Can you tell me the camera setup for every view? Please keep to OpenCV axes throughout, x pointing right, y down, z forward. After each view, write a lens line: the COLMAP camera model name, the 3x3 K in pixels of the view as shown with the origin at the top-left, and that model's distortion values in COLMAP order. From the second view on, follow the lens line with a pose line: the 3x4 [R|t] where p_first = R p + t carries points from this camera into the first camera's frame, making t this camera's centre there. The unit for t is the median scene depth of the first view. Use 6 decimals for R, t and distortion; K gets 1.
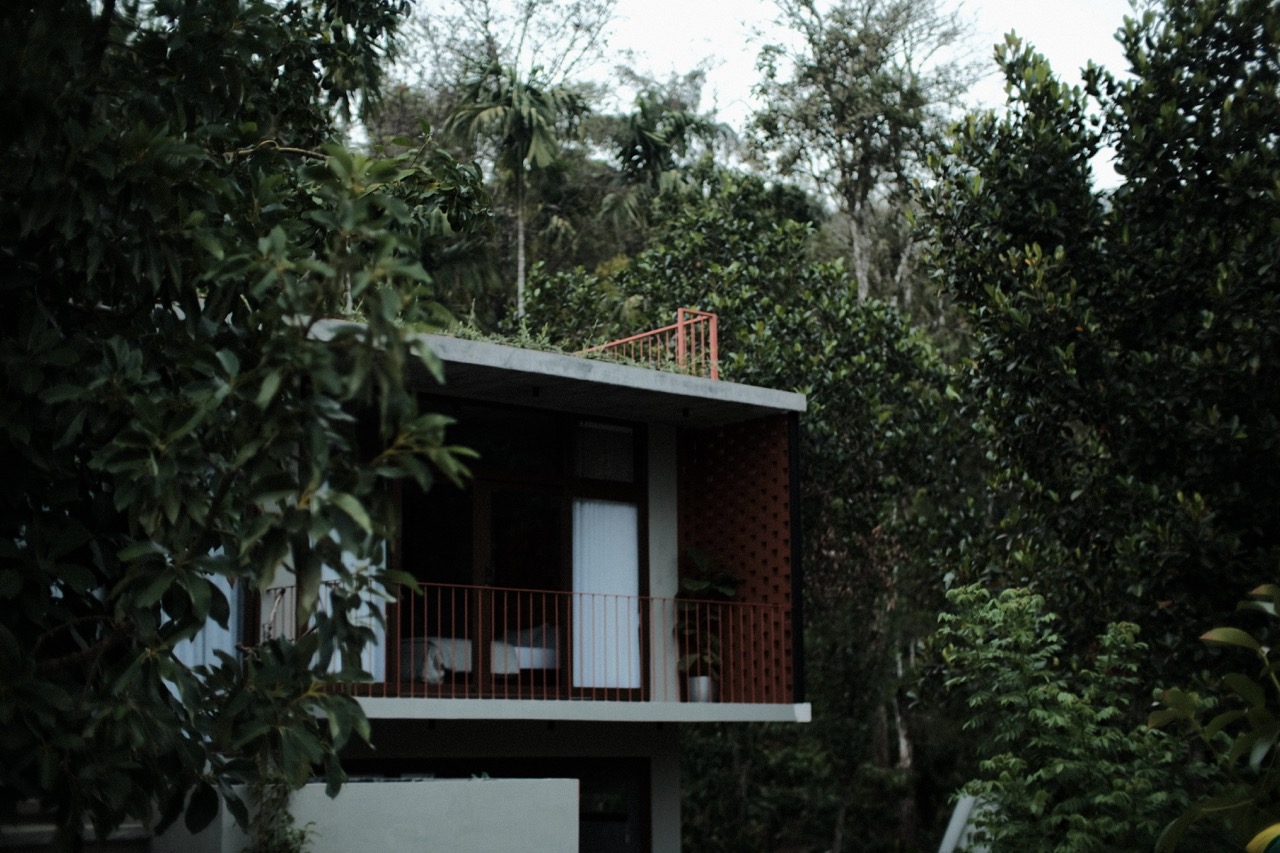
lens RADIAL K [[1914.0, 0, 606.8], [0, 1914.0, 423.7], [0, 0, 1]] dist [-0.208402, 0.690081]
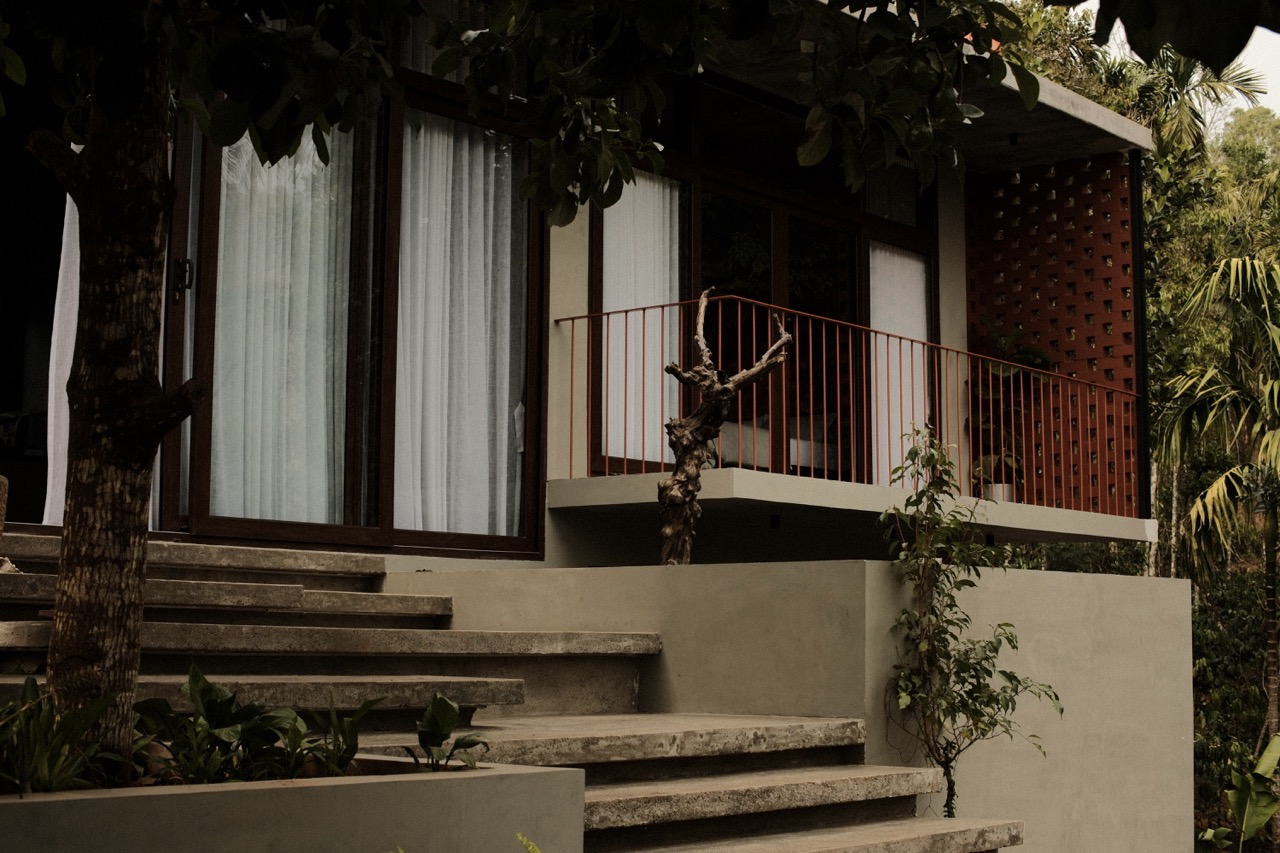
lens RADIAL K [[1914.3, 0, 623.8], [0, 1914.3, 407.7], [0, 0, 1]] dist [-0.229070, 0.787662]
pose [[0.987317, 0.036073, 0.154608, -0.223348], [-0.043613, 0.998005, 0.045657, 0.072765], [-0.152653, -0.051821, 0.986920, 0.259865]]
